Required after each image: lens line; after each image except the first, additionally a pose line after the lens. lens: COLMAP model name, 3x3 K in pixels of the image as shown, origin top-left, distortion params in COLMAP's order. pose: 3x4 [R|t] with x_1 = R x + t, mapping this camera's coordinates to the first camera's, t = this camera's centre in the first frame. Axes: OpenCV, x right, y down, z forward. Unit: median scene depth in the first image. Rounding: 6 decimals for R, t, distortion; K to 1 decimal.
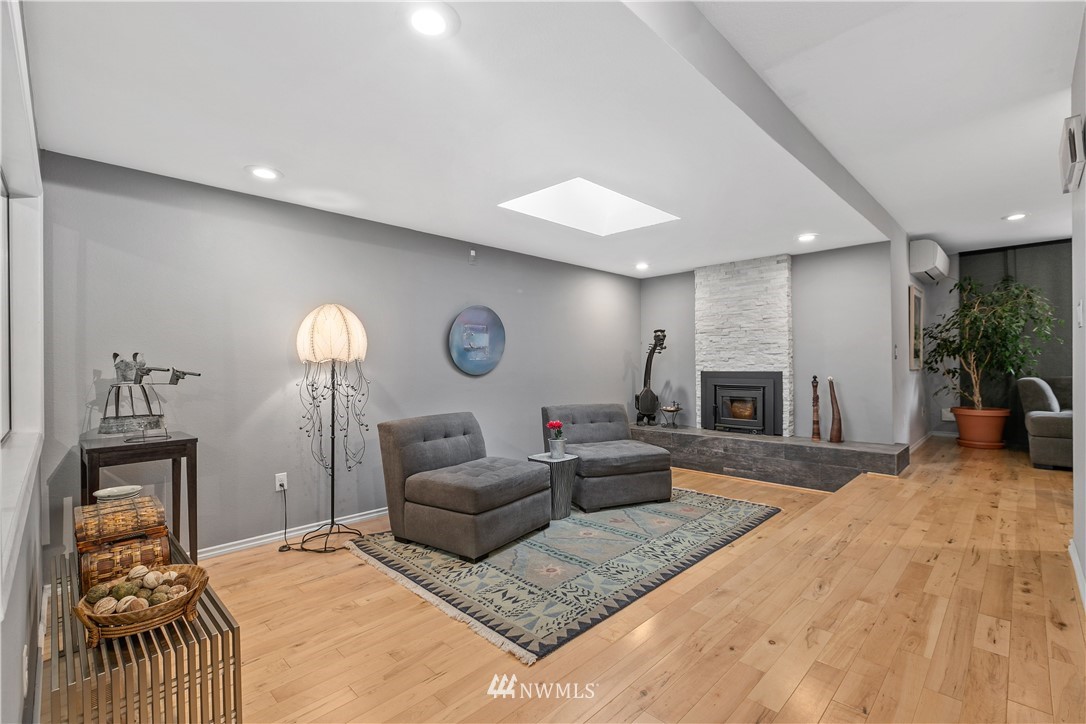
lens RADIAL K [[486.4, 0, 543.6], [0, 486.4, 367.1], [0, 0, 1]] dist [0.011385, 0.000112]
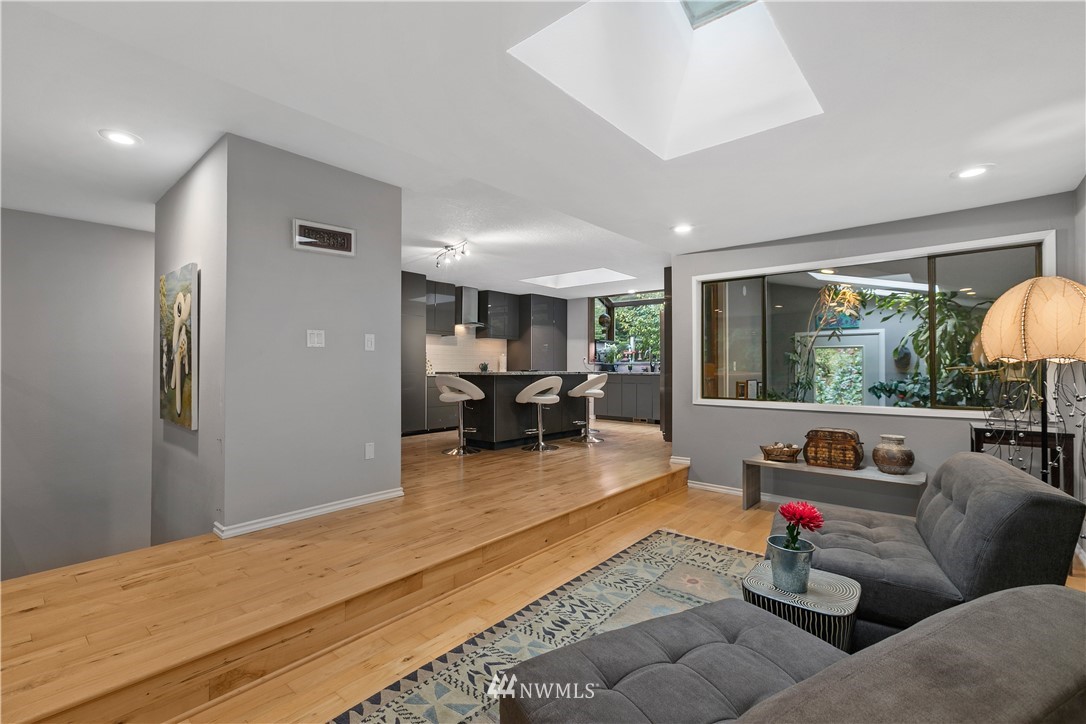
lens RADIAL K [[486.4, 0, 540.8], [0, 486.4, 363.4], [0, 0, 1]] dist [0.011385, 0.000112]
pose [[-0.997221, 0.008071, -0.074060, 0.372018], [0.007727, 0.999958, 0.004930, -0.020873], [0.074097, 0.004344, -0.997242, 1.874823]]
